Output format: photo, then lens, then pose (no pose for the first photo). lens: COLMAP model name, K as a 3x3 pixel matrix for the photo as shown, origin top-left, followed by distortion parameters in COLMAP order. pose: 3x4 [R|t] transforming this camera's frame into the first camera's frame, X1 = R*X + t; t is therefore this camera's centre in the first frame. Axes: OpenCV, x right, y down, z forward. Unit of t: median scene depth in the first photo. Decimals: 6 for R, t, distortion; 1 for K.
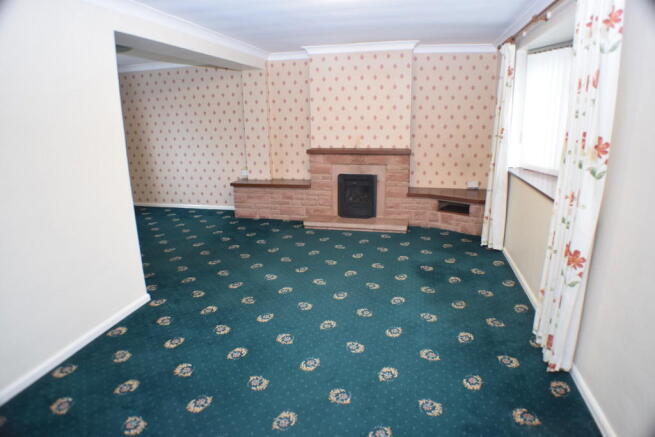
lens RADIAL K [[419.5, 0, 327.5], [0, 419.5, 218.5], [0, 0, 1]] dist [-0.005175, -0.002971]
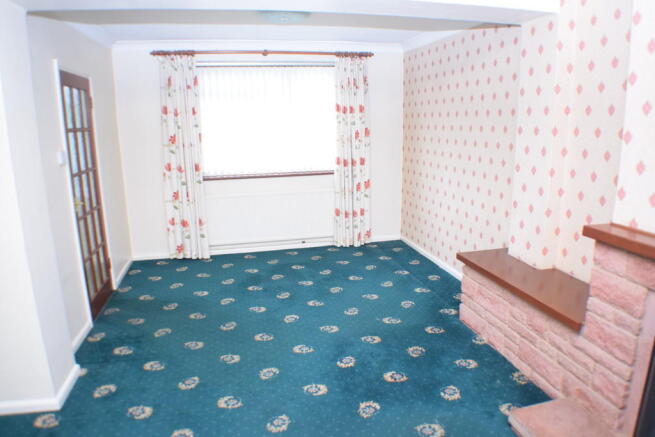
lens RADIAL K [[425.3, 0, 327.5], [0, 425.3, 218.5], [0, 0, 1]] dist [-0.129619, -0.000992]
pose [[0.314886, 0.214572, -0.924557, 0.181123], [-0.129121, 0.974739, 0.182242, -0.198025], [0.940305, 0.061994, 0.334638, 0.668494]]
